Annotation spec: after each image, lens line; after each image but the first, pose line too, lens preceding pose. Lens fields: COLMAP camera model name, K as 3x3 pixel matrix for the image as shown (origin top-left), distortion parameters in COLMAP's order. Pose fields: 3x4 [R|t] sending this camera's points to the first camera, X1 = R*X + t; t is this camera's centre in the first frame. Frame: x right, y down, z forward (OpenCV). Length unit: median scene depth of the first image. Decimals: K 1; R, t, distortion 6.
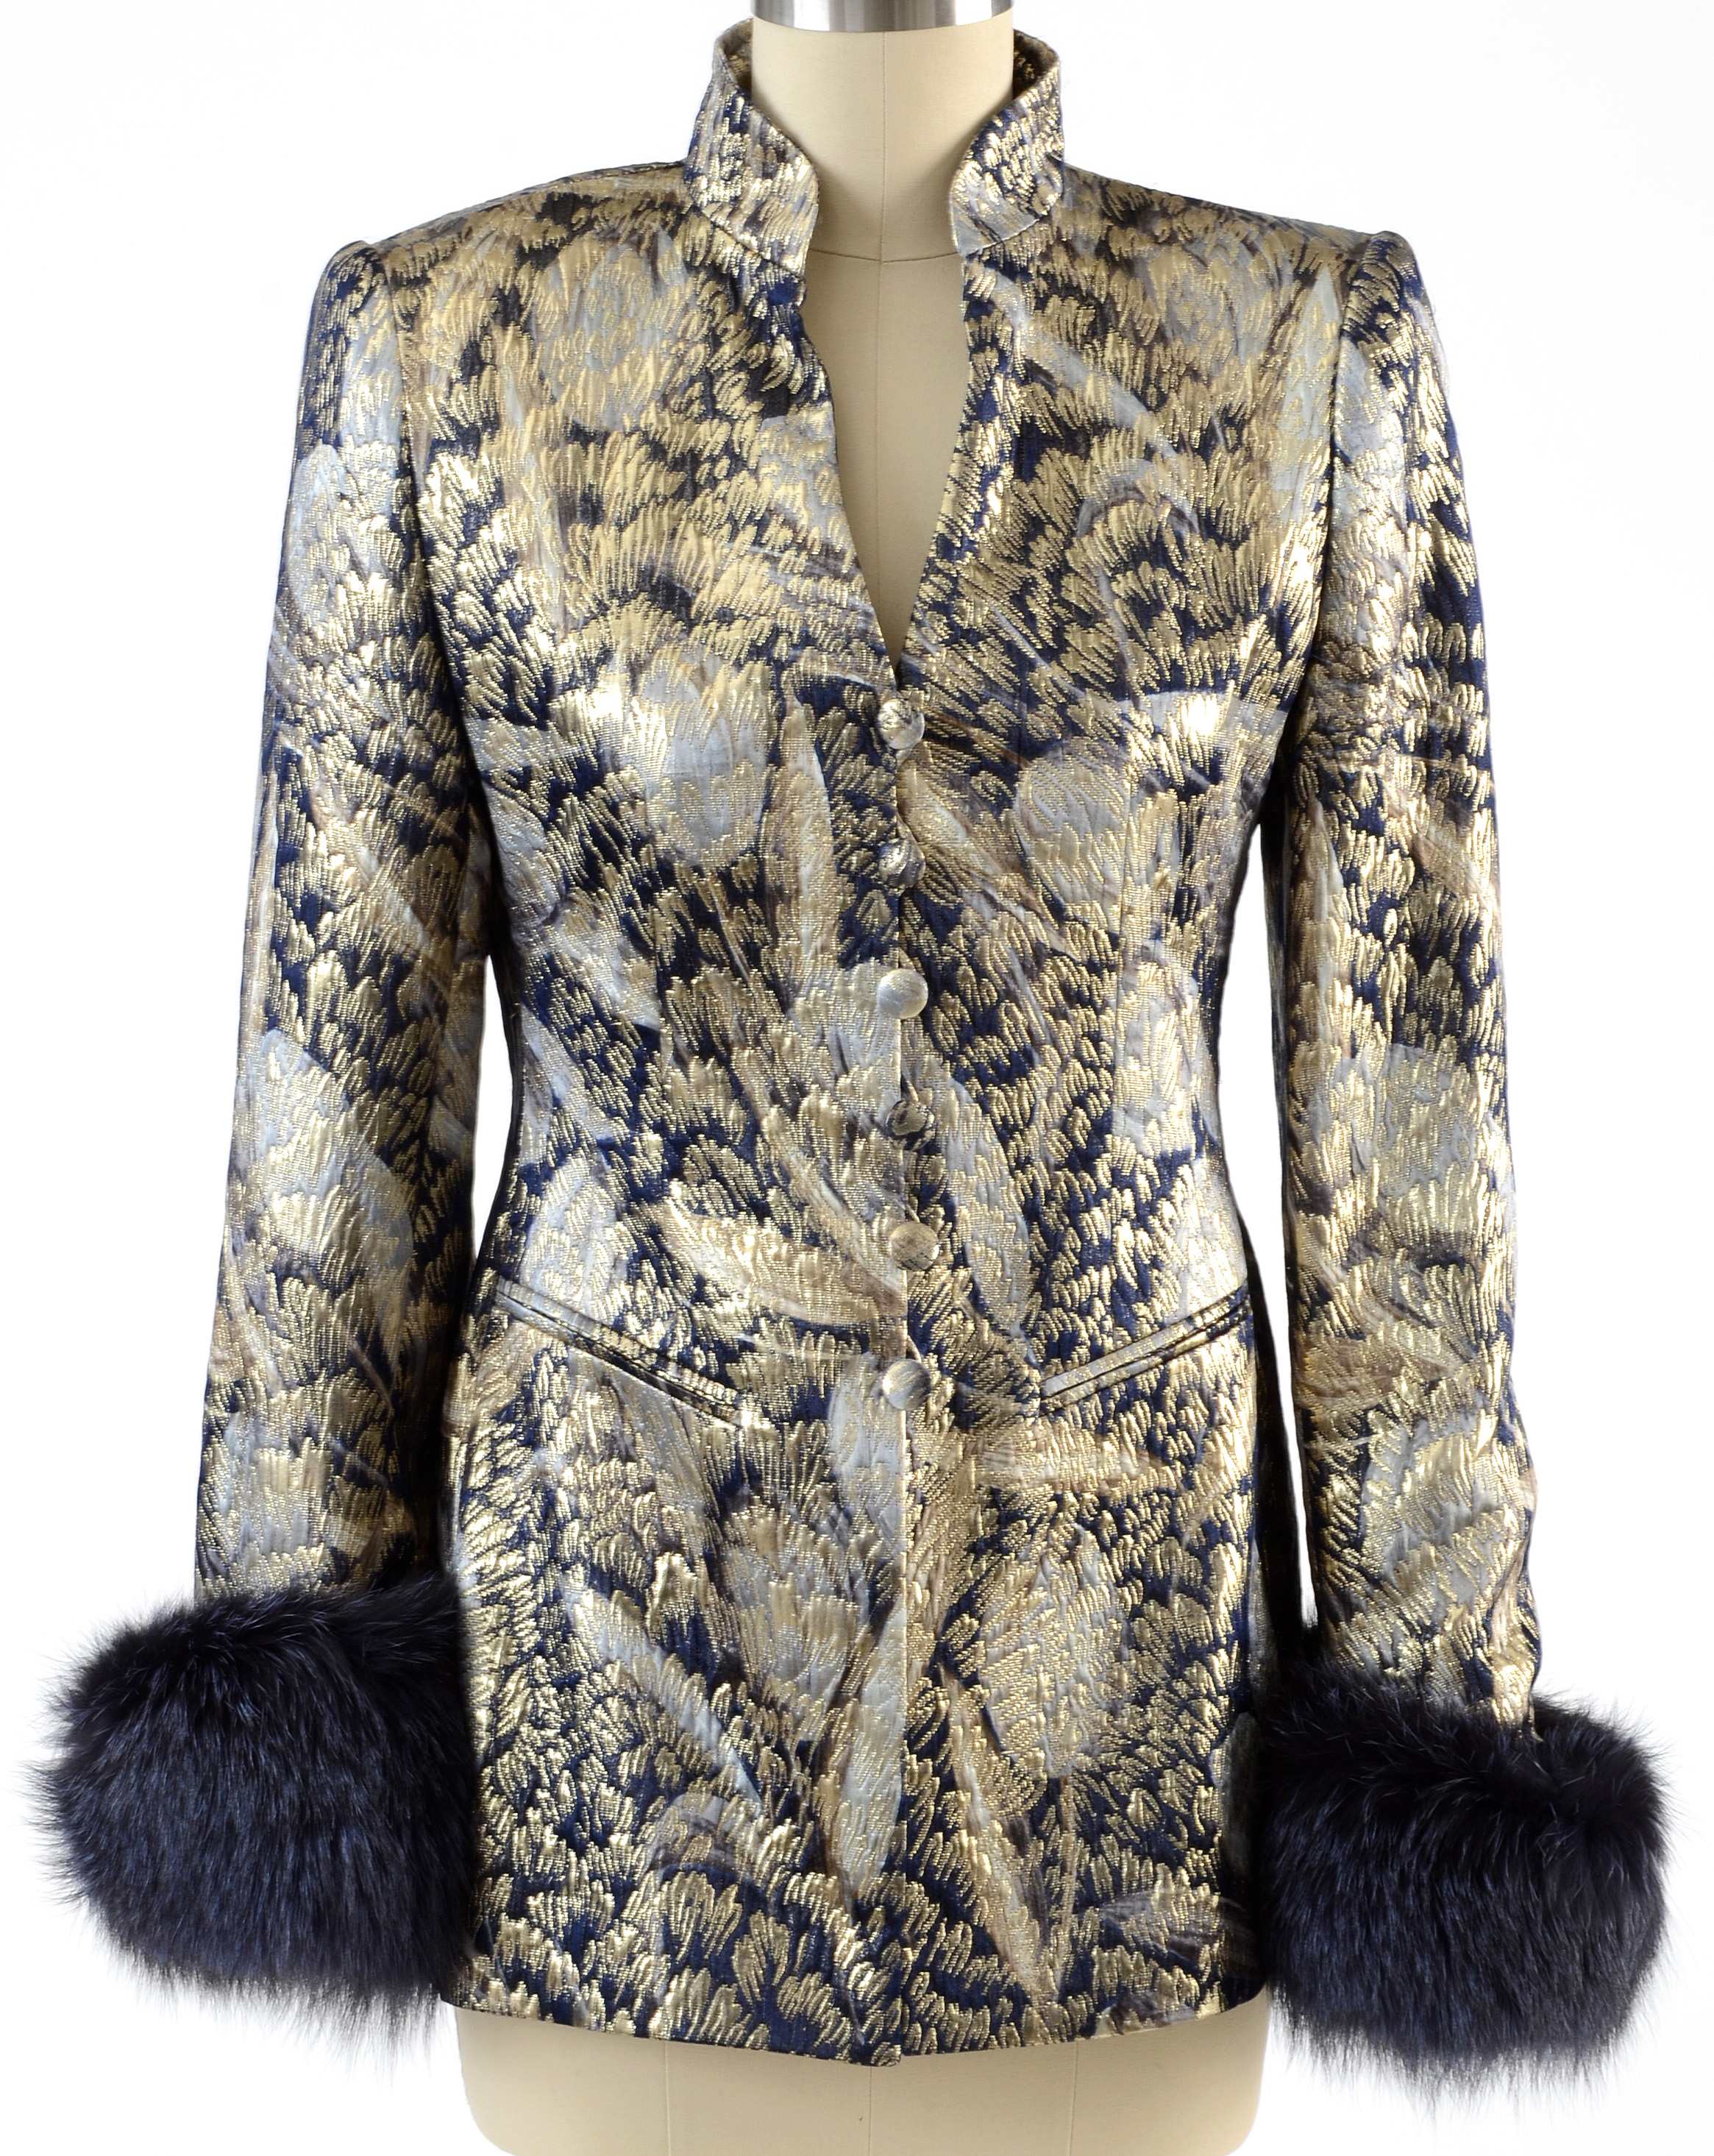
lens RADIAL K [[7674.7, 0, 847.0], [0, 7674.7, 1031.9], [0, 0, 1]] dist [0.618569, 0.000000]
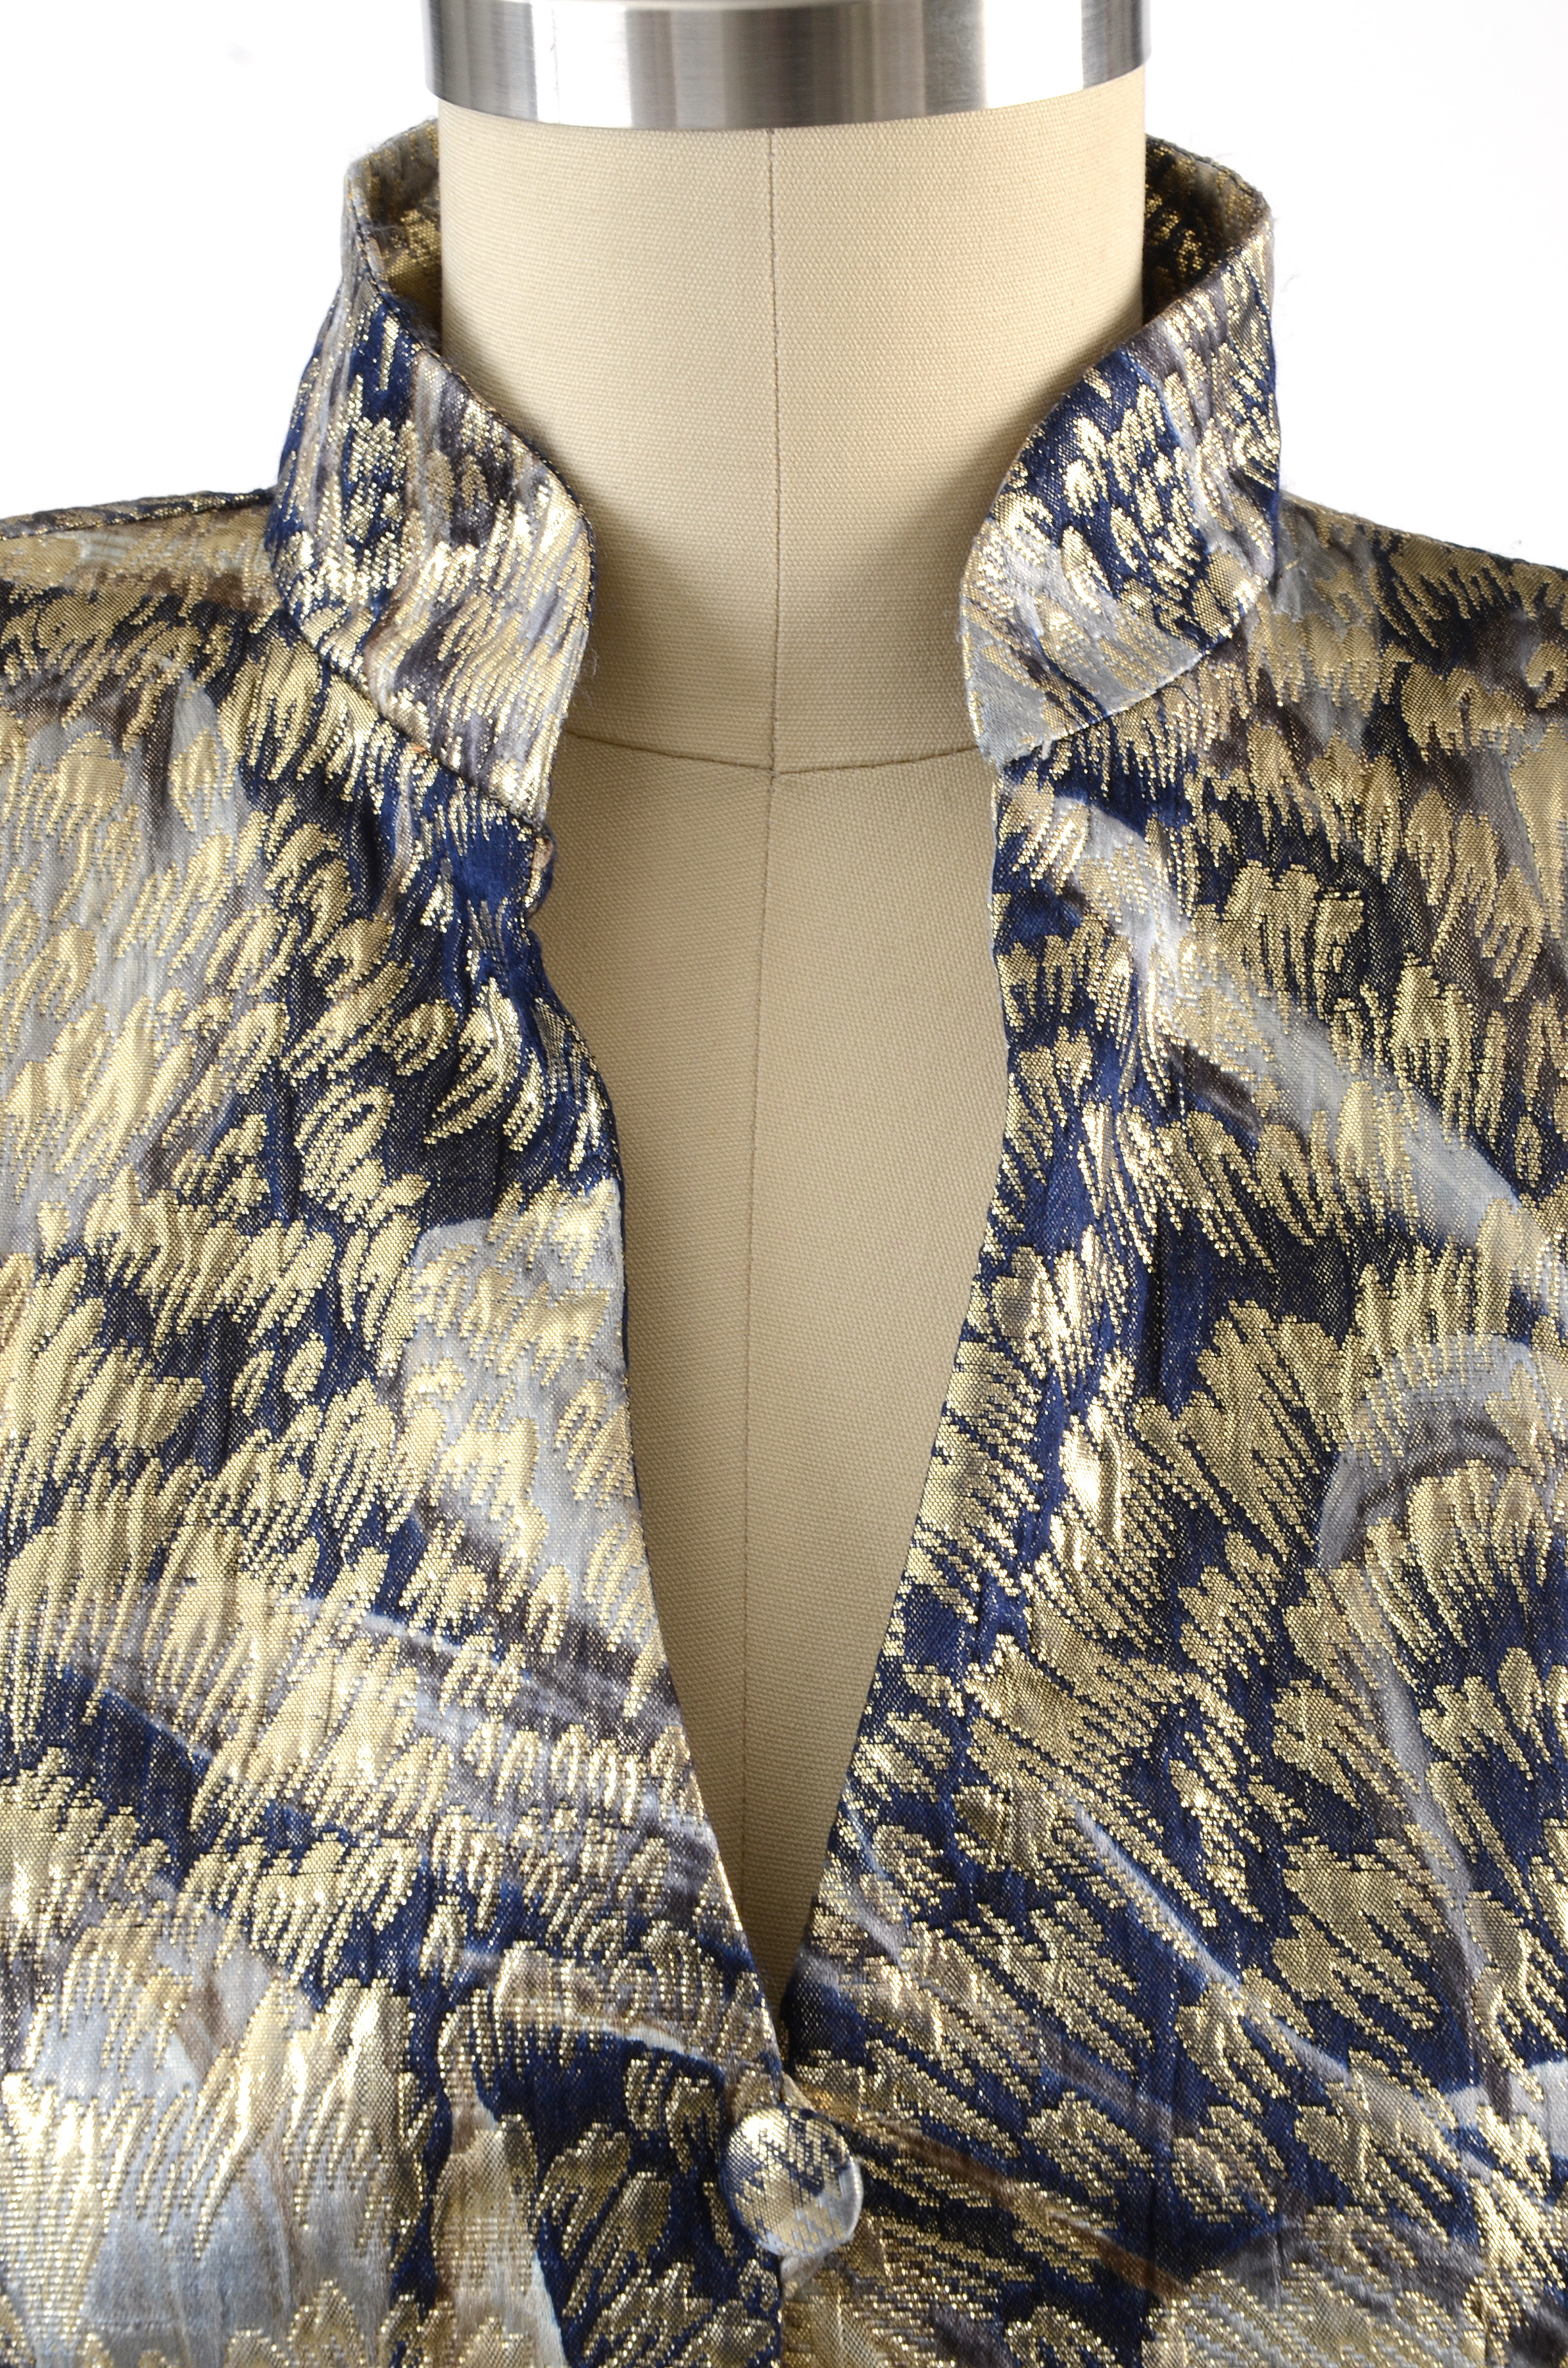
lens RADIAL K [[5424.9, 0, 763.7], [0, 5424.9, 1170.8], [0, 0, 1]] dist [0.373908, 0.000000]
pose [[0.998504, 0.005456, -0.054413, 0.018126], [-0.003799, 0.999527, 0.030504, -0.089616], [0.054554, -0.030252, 0.998052, 0.750847]]
